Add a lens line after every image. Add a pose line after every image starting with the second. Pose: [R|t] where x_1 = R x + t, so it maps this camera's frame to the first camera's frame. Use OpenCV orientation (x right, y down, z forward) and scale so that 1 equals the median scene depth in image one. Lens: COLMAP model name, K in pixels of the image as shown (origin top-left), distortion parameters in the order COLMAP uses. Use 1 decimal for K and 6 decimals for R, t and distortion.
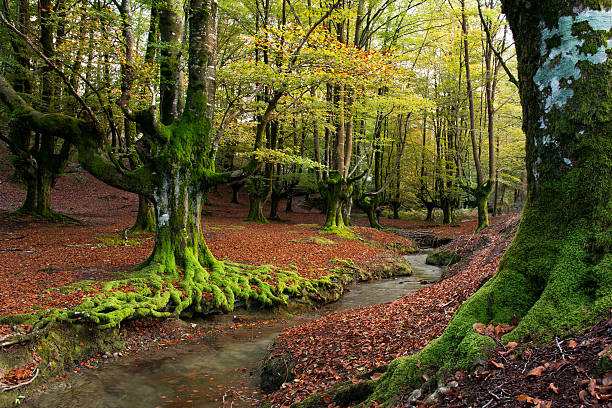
lens RADIAL K [[510.4, 0, 345.7], [0, 510.4, 235.5], [0, 0, 1]] dist [-0.048076, 0.003208]
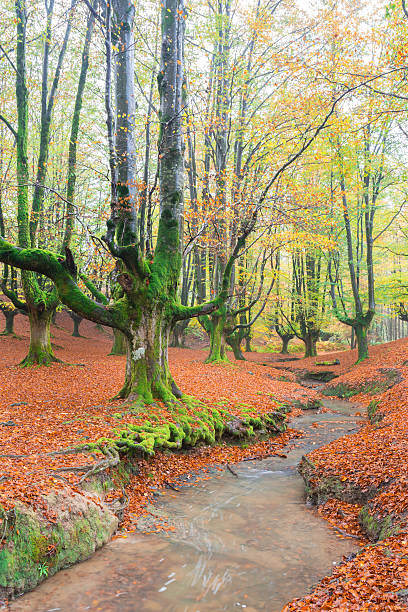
lens RADIAL K [[559.3, 0, 204.5], [0, 559.3, 338.0], [0, 0, 1]] dist [-0.012418, -0.006214]
pose [[0.998126, -0.009893, 0.060394, -0.294543], [0.013394, 0.998236, -0.057837, 0.005090], [-0.059715, 0.058537, 0.996498, -0.122270]]
